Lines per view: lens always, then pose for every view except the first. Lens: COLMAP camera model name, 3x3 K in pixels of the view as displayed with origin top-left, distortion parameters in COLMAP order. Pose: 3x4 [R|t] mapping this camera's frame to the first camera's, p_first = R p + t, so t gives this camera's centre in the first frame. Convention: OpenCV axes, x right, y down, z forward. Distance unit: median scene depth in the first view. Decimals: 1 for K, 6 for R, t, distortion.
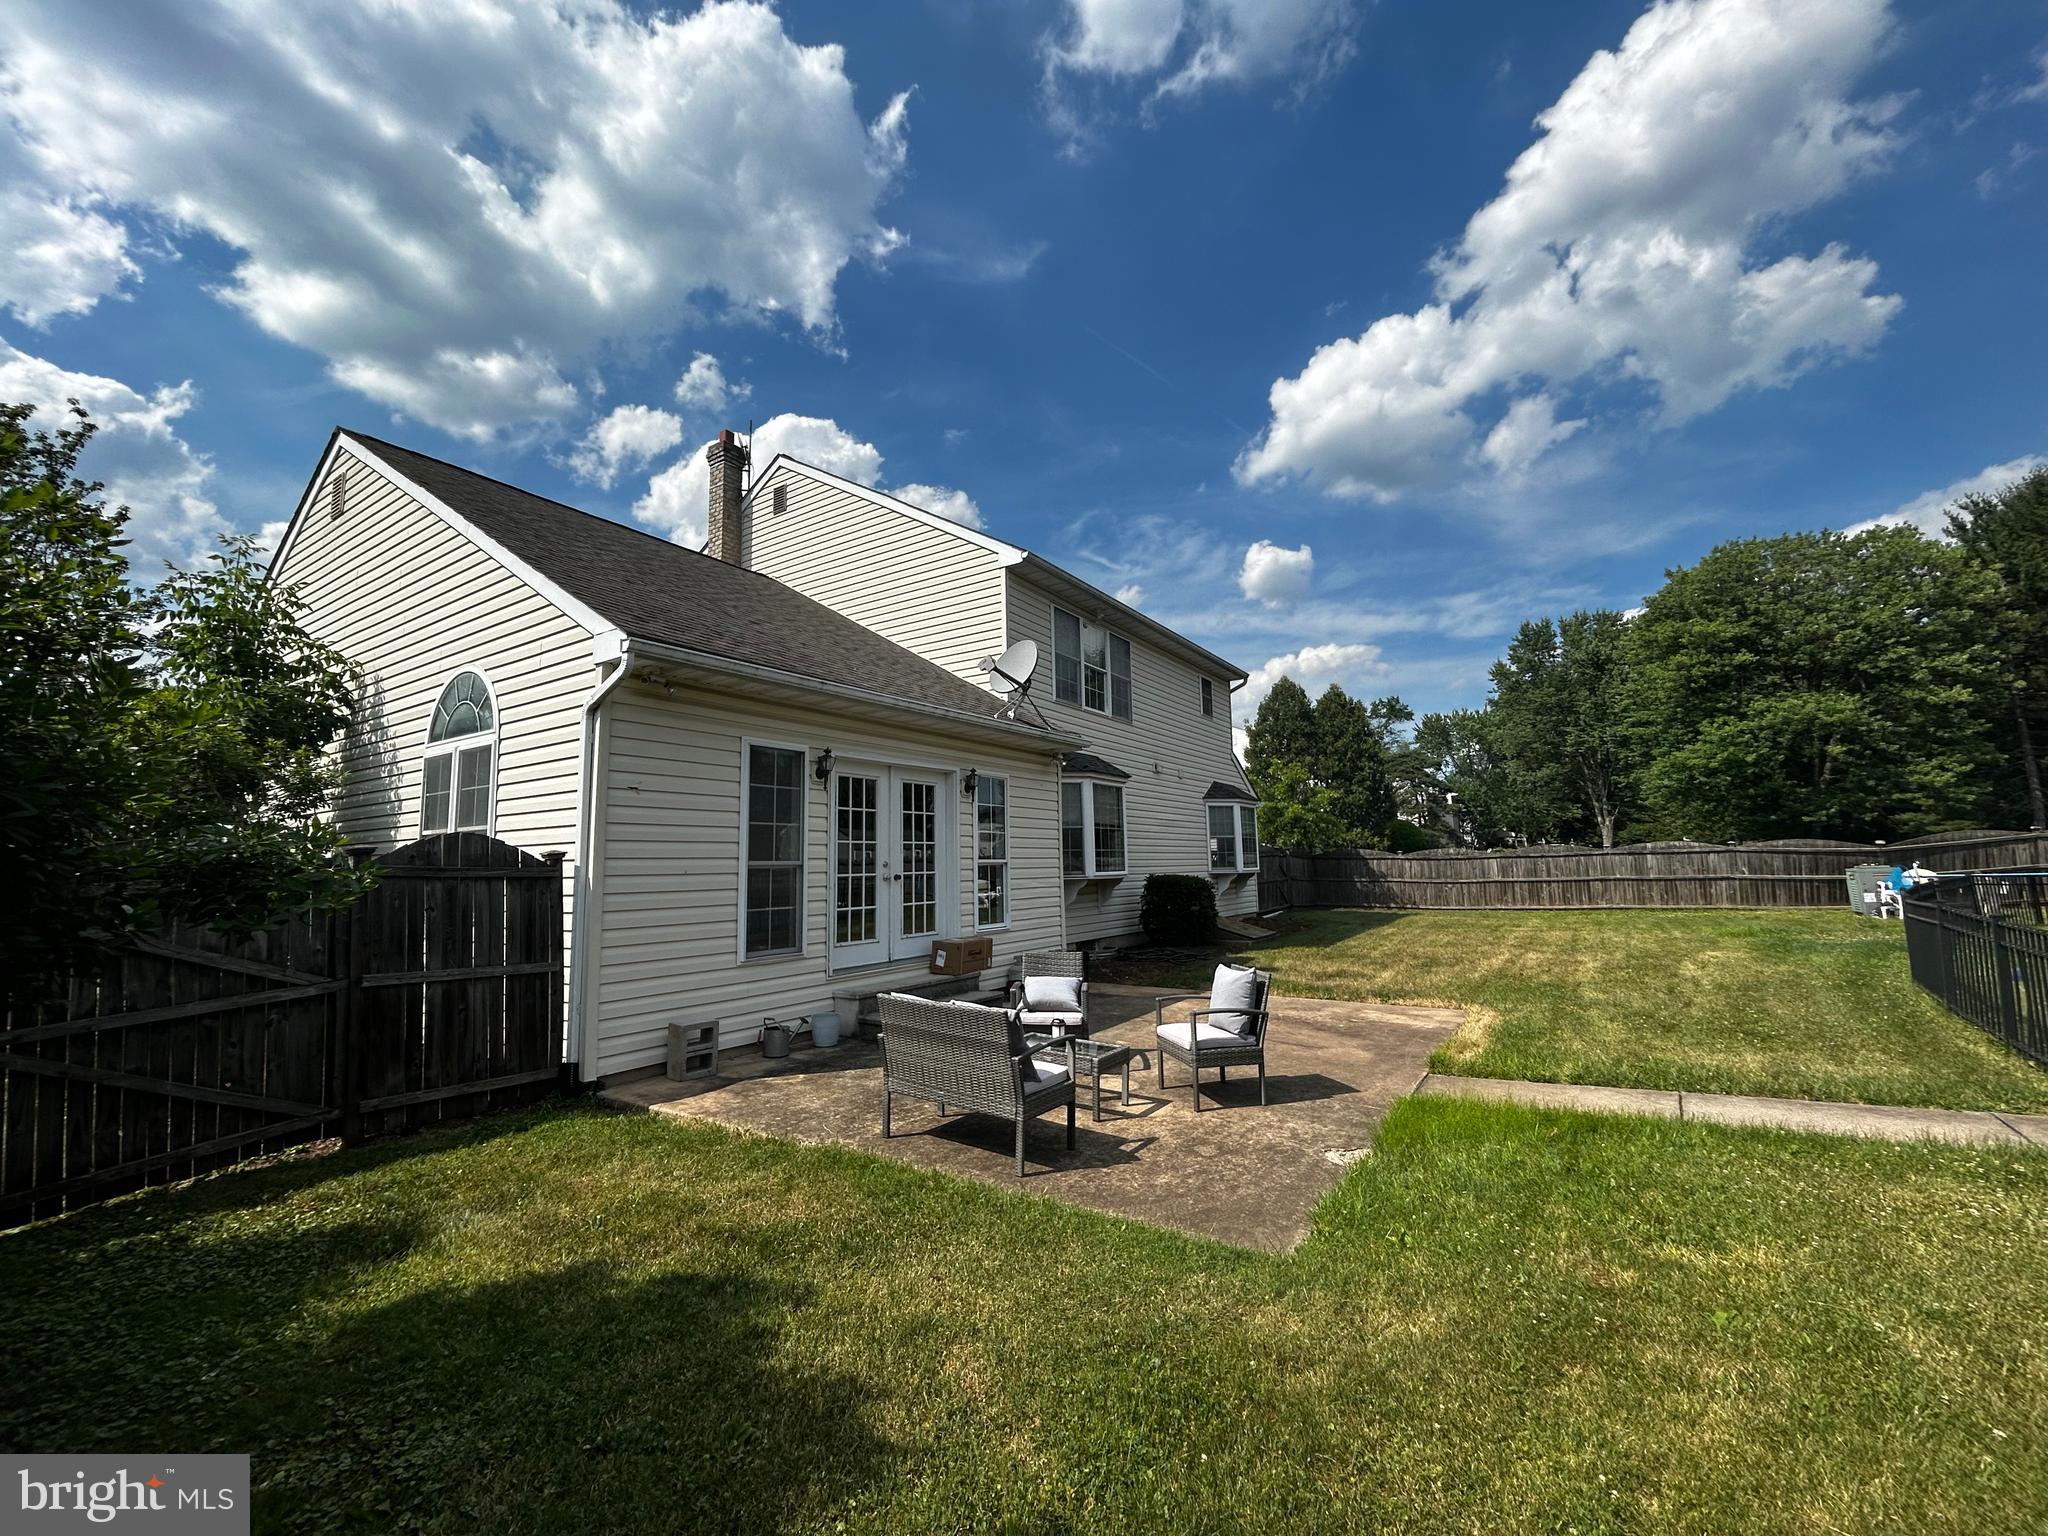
lens RADIAL K [[830.9, 0, 1019.0], [0, 830.9, 766.3], [0, 0, 1]] dist [-0.000978, 0.000259]
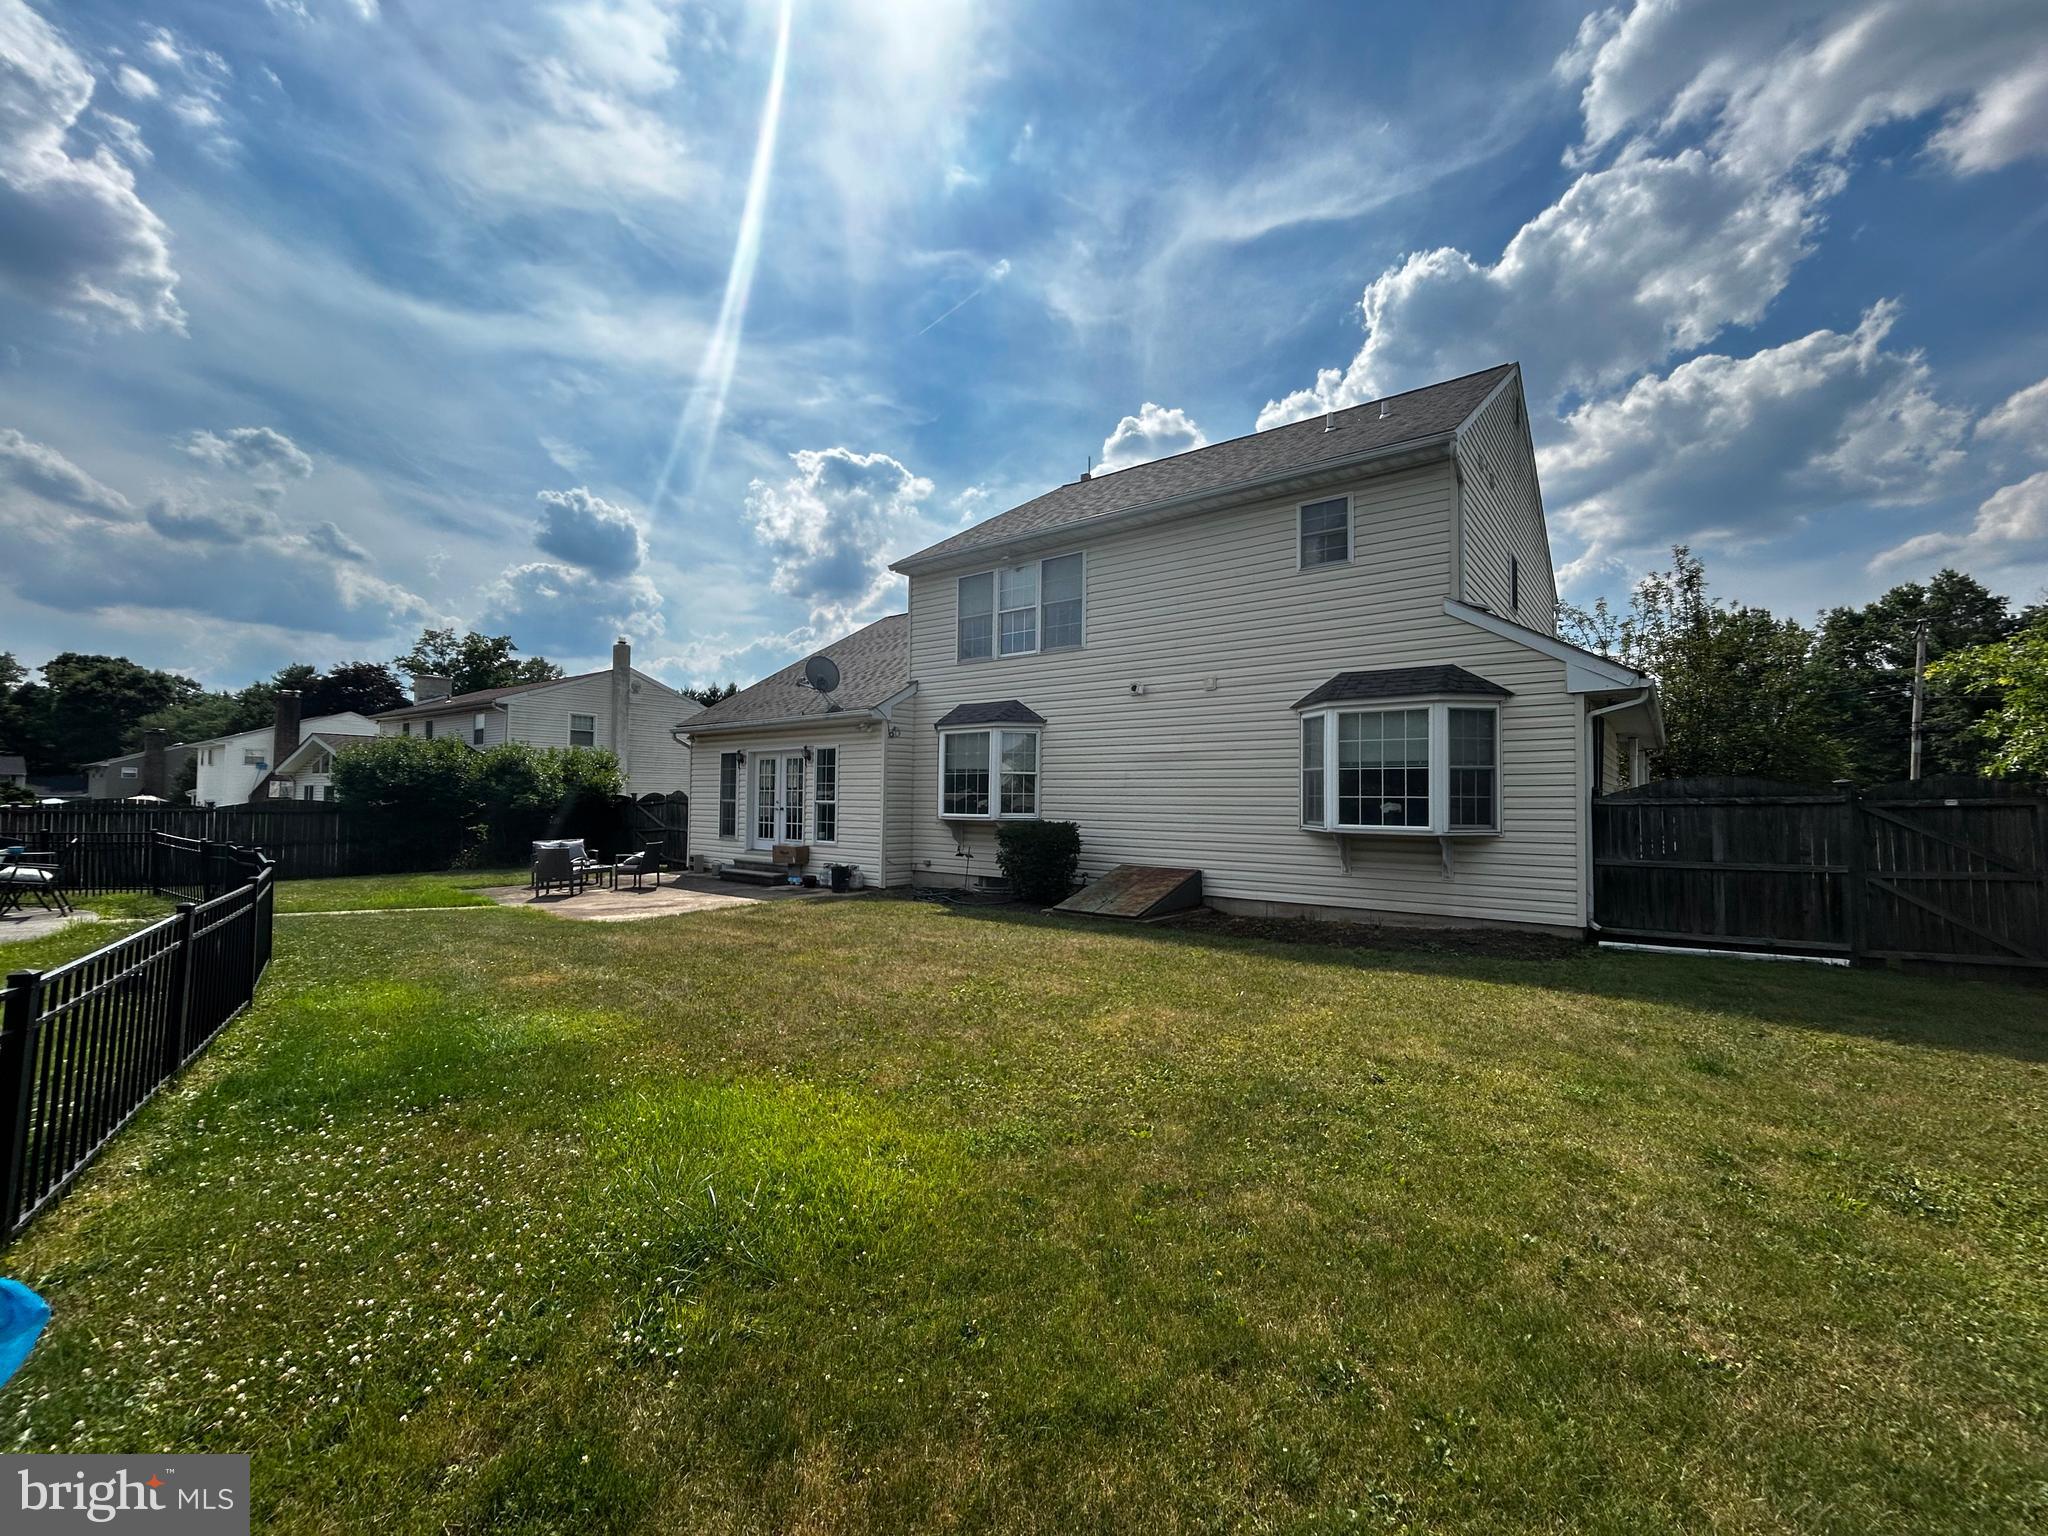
lens RADIAL K [[830.9, 0, 1021.5], [0, 830.9, 771.4], [0, 0, 1]] dist [-0.000978, 0.000259]
pose [[-0.070852, -0.019035, -0.997305, 0.812733], [0.111351, 0.993418, -0.026872, 0.075818], [0.991252, -0.112955, -0.068266, 0.797394]]
